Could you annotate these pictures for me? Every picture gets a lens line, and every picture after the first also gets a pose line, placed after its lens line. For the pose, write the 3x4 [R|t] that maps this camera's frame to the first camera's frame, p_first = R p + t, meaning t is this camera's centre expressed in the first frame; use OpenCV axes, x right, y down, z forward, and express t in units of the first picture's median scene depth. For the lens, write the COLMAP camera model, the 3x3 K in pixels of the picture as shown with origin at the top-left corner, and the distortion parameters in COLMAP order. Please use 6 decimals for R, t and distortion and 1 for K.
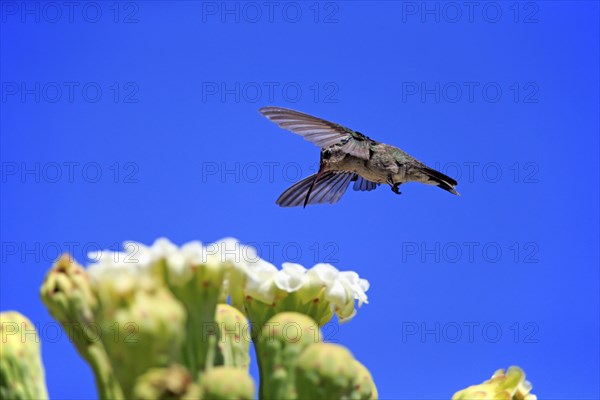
lens RADIAL K [[270.1, 0, 303.3], [0, 270.1, 199.2], [0, 0, 1]] dist [-0.001911, -0.003853]
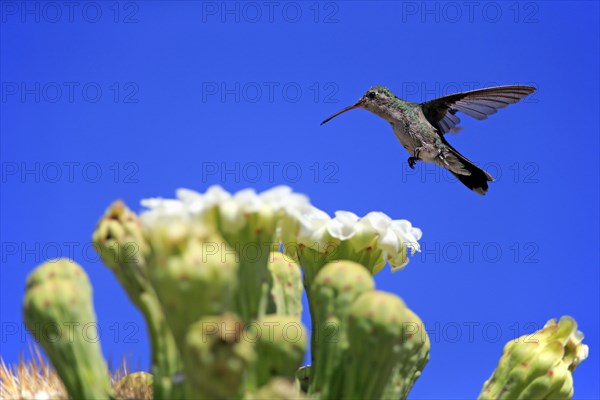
lens RADIAL K [[270.1, 0, 299.1], [0, 270.1, 202.5], [0, 0, 1]] dist [-0.001911, -0.003853]
pose [[0.999993, 0.002572, -0.002621, -0.208085], [-0.002569, 0.999996, 0.001077, 0.204102], [0.002623, -0.001071, 0.999996, 0.001524]]
